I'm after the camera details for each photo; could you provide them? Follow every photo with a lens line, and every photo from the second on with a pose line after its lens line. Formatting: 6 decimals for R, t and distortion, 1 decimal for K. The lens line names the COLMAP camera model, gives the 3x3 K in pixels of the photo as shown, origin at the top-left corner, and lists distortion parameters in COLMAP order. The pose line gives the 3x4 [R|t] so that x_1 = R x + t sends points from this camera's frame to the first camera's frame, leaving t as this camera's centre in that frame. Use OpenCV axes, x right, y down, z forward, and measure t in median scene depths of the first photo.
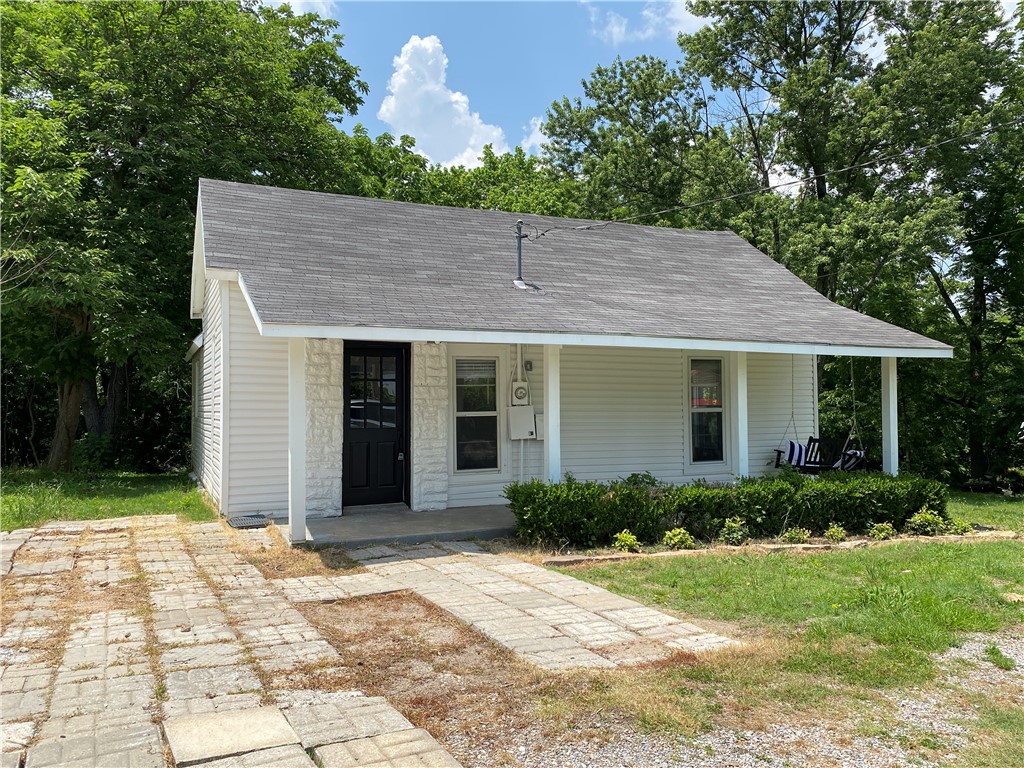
lens RADIAL K [[785.4, 0, 514.2], [0, 785.4, 390.2], [0, 0, 1]] dist [0.014449, -0.006479]
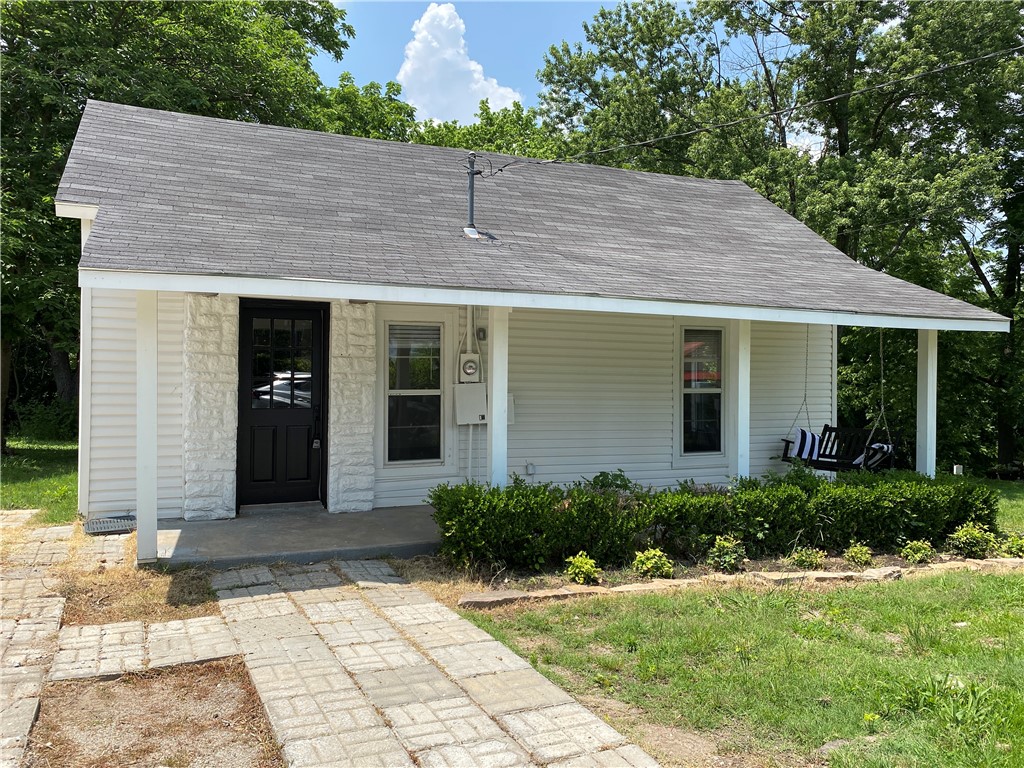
lens RADIAL K [[785.4, 0, 512.0], [0, 785.4, 377.8], [0, 0, 1]] dist [0.014449, -0.006479]
pose [[0.999730, 0.016037, -0.016803, 0.065273], [-0.015629, 0.999587, 0.024101, -0.005750], [0.017183, -0.023831, 0.999568, 0.189267]]
